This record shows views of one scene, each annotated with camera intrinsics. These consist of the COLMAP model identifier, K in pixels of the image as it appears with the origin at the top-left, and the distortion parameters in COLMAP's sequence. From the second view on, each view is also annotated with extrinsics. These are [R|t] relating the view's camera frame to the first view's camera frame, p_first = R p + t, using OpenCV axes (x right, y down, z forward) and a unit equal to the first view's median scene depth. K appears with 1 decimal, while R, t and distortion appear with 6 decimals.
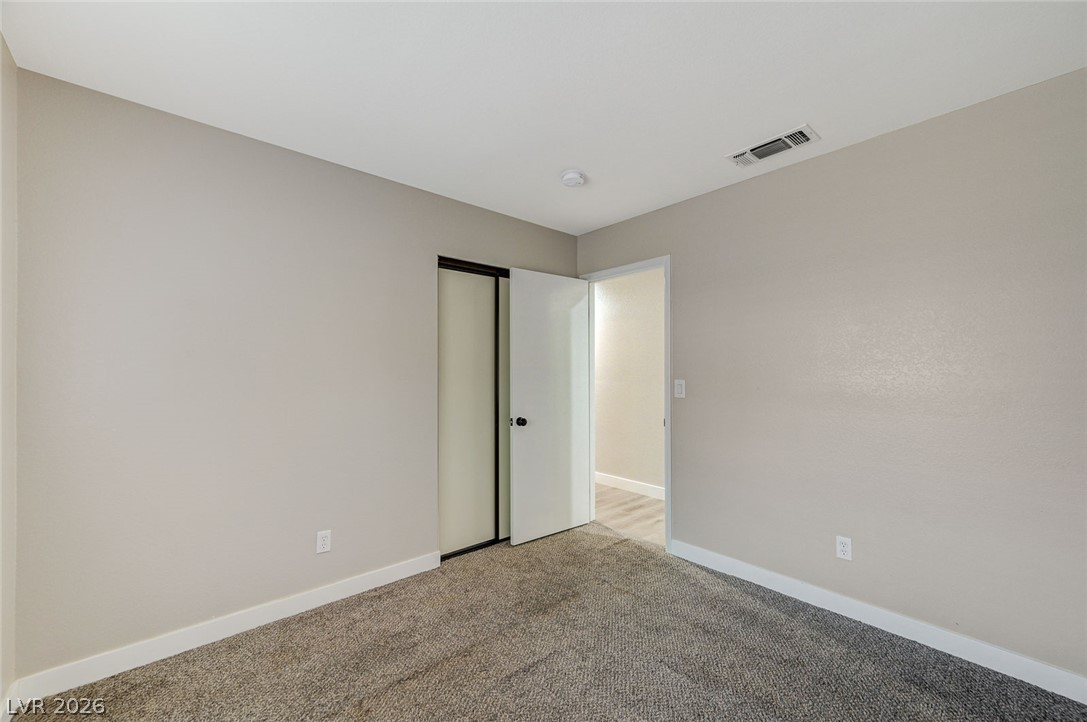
lens RADIAL K [[430.4, 0, 540.2], [0, 430.4, 366.4], [0, 0, 1]] dist [0.003010, -0.000161]
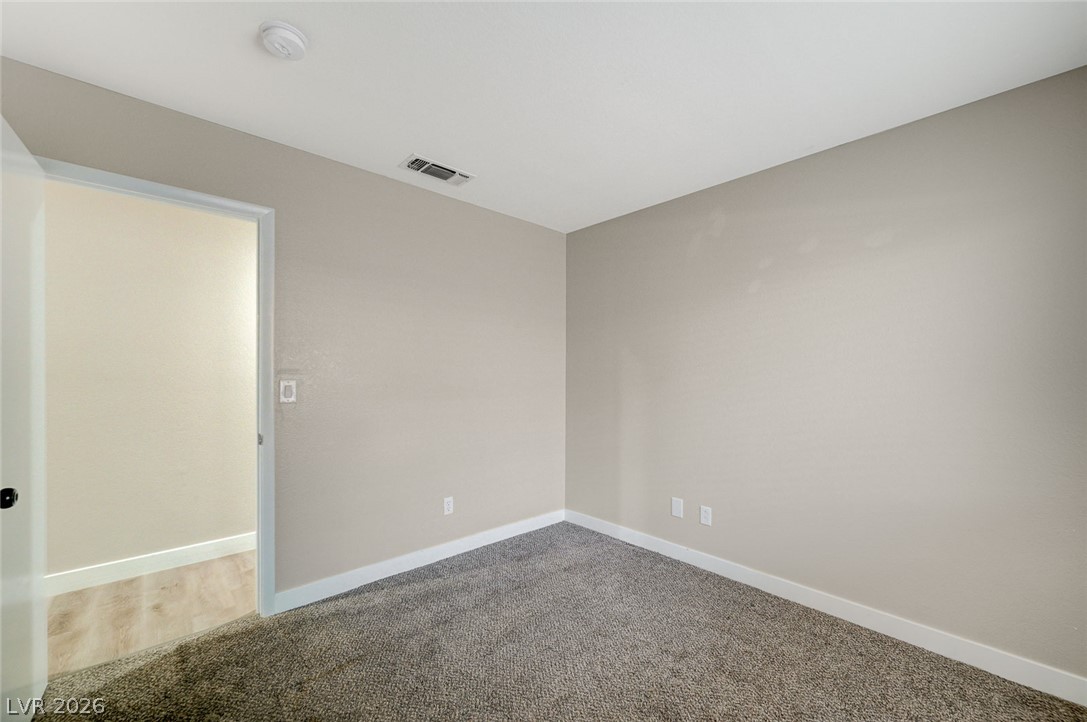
lens RADIAL K [[430.4, 0, 542.7], [0, 430.4, 375.6], [0, 0, 1]] dist [0.003010, -0.000161]
pose [[-0.020129, 0.001206, 0.999797, -0.450196], [-0.009483, 0.999954, -0.001398, 0.021347], [-0.999752, -0.009509, -0.020117, 0.559961]]
